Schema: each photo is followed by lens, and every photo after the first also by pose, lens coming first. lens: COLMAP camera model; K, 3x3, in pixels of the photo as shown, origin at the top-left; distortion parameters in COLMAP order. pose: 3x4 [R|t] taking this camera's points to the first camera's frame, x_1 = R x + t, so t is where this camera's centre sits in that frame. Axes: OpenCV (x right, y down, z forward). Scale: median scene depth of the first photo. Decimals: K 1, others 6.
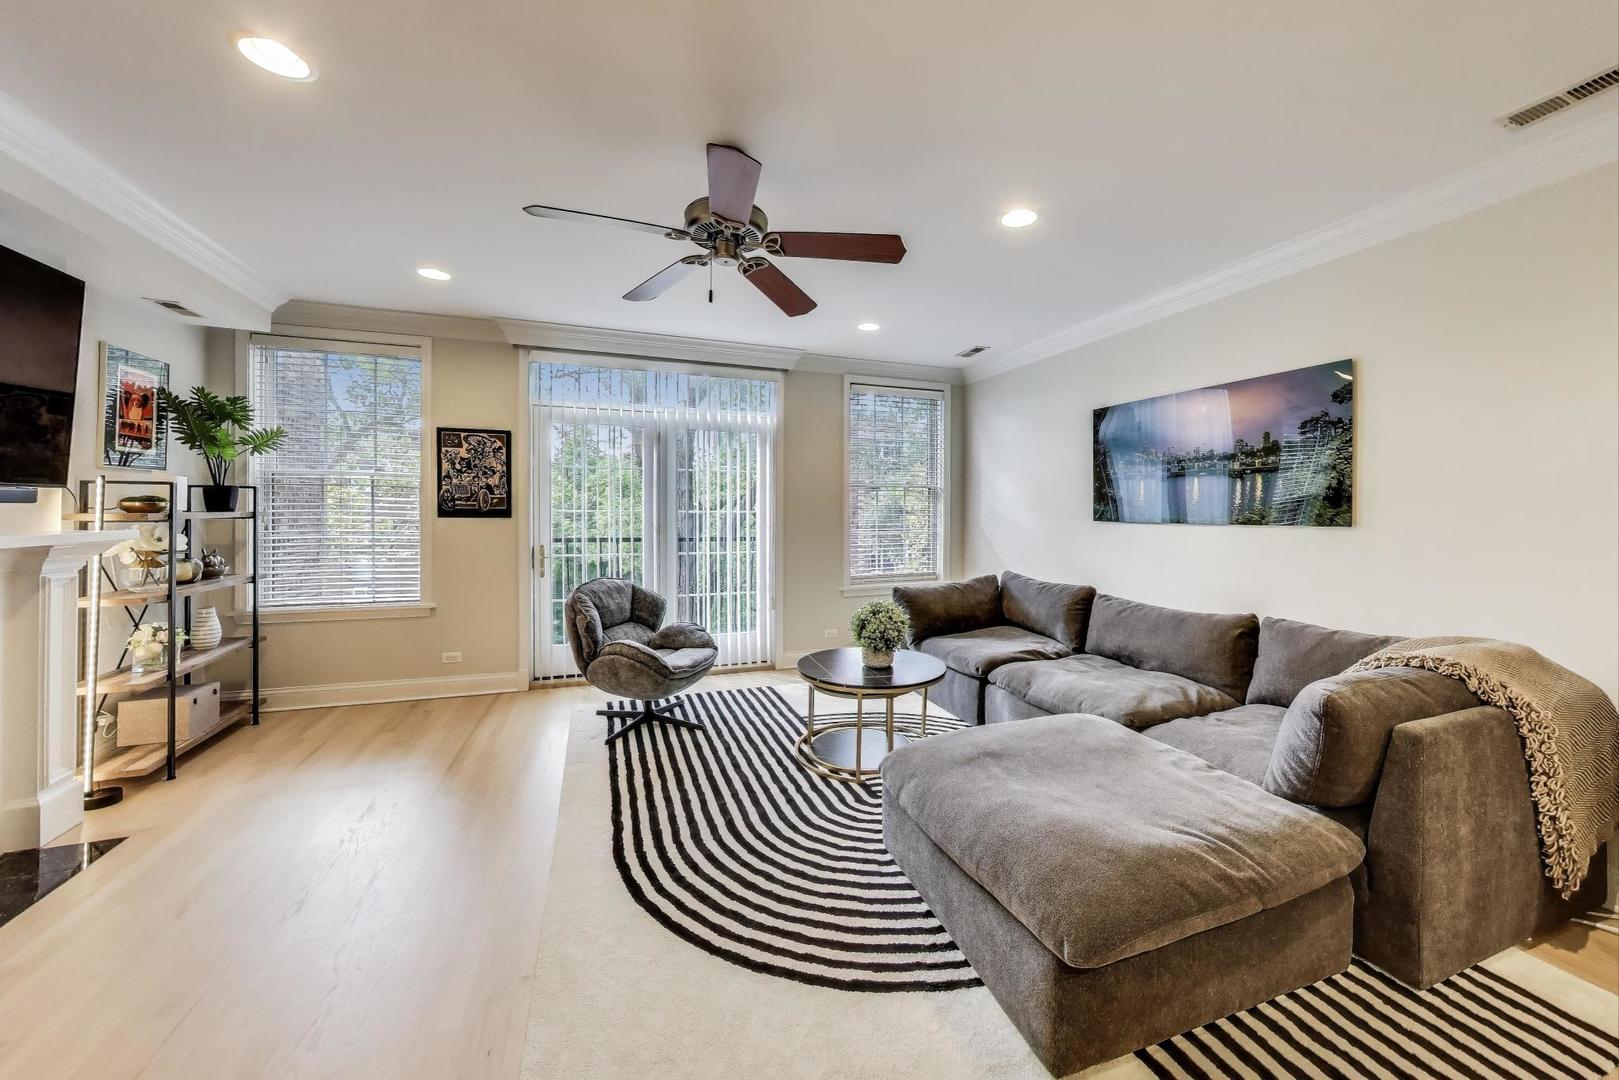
lens RADIAL K [[611.7, 0, 836.3], [0, 611.7, 507.8], [0, 0, 1]] dist [0.006189, 0.000202]
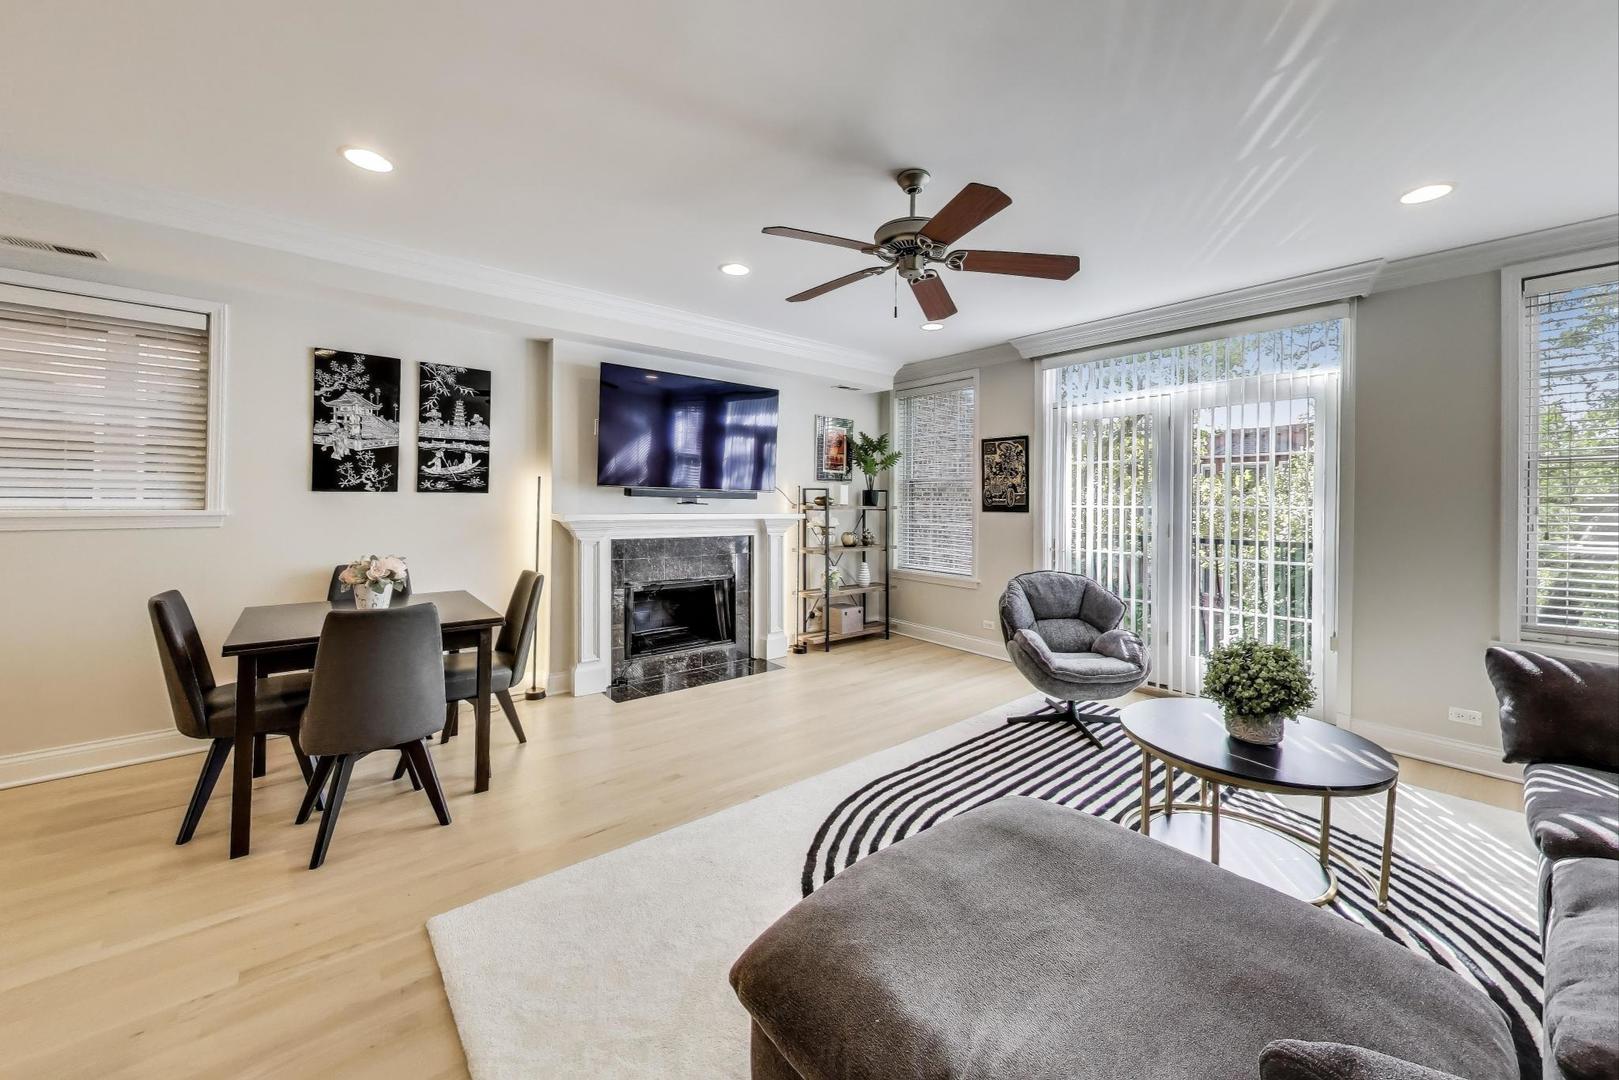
lens RADIAL K [[611.7, 0, 793.9], [0, 611.7, 491.8], [0, 0, 1]] dist [0.006189, 0.000202]
pose [[0.295644, -0.019493, -0.955099, 0.557732], [-0.009717, 0.999679, -0.023411, 0.011919], [0.955249, 0.016202, 0.295360, 0.330816]]
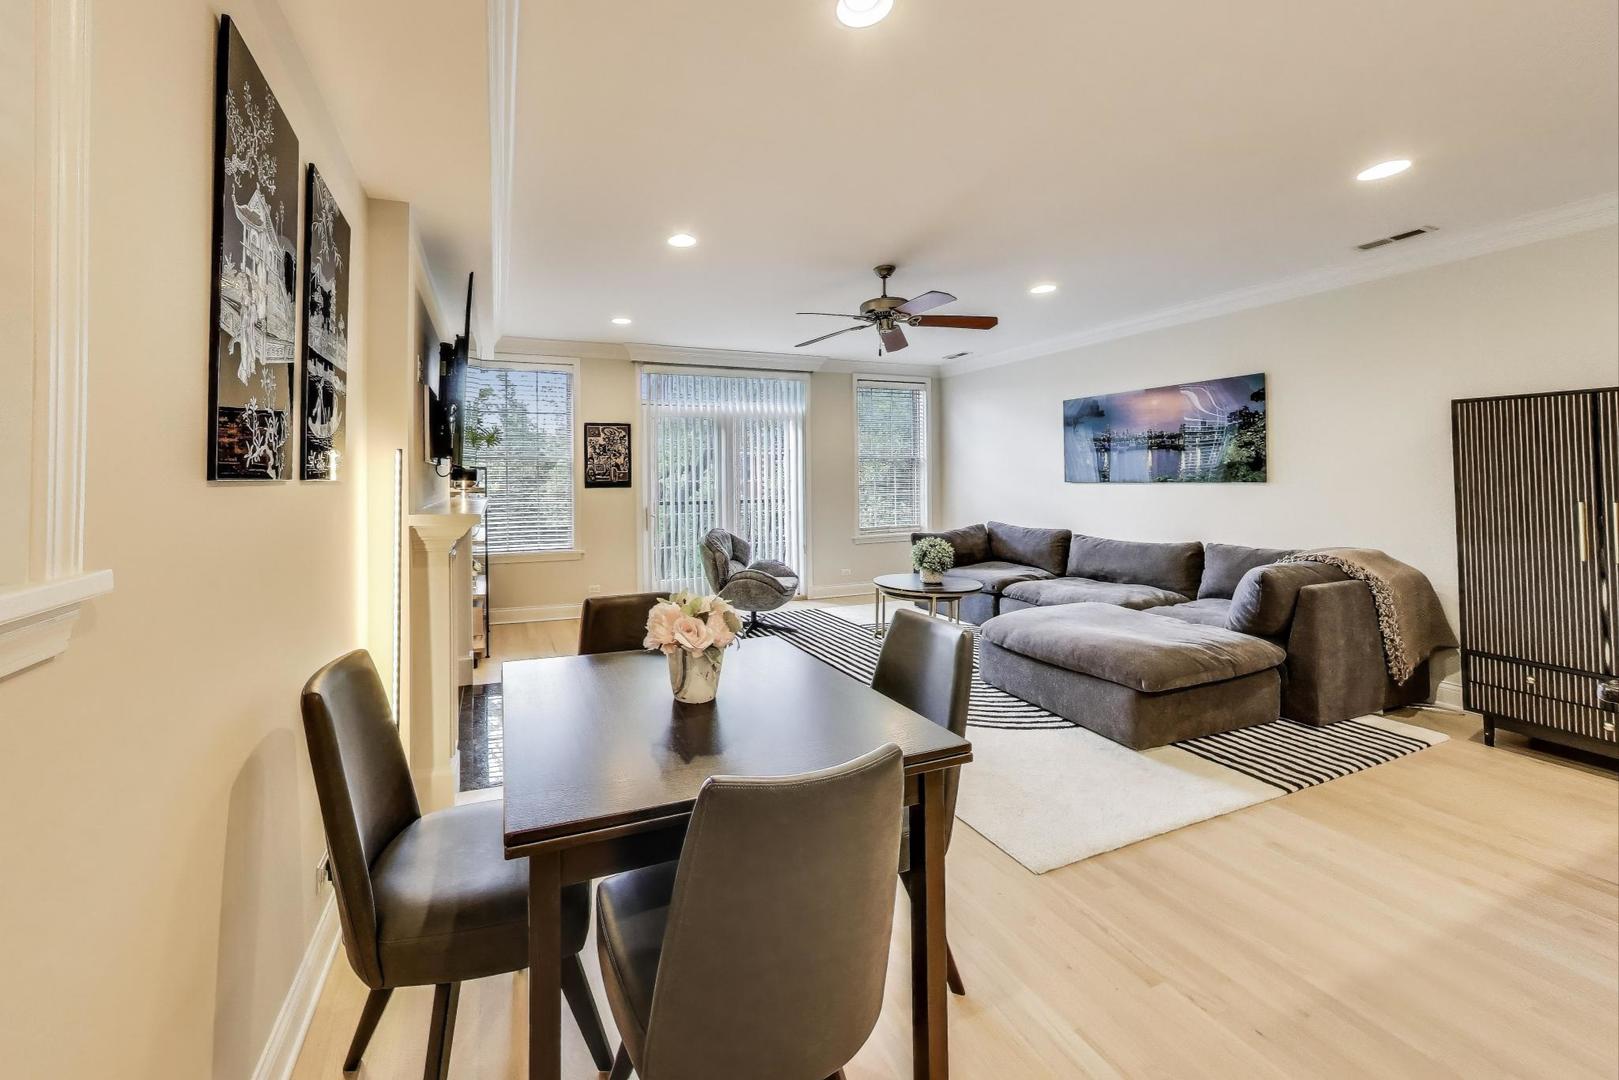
lens RADIAL K [[611.7, 0, 691.4], [0, 611.7, 471.9], [0, 0, 1]] dist [0.006189, 0.000202]
pose [[0.999449, -0.016986, -0.028509, -0.470949], [0.016772, 0.999829, -0.007743, -0.006149], [0.028636, 0.007260, 0.999564, -0.492340]]
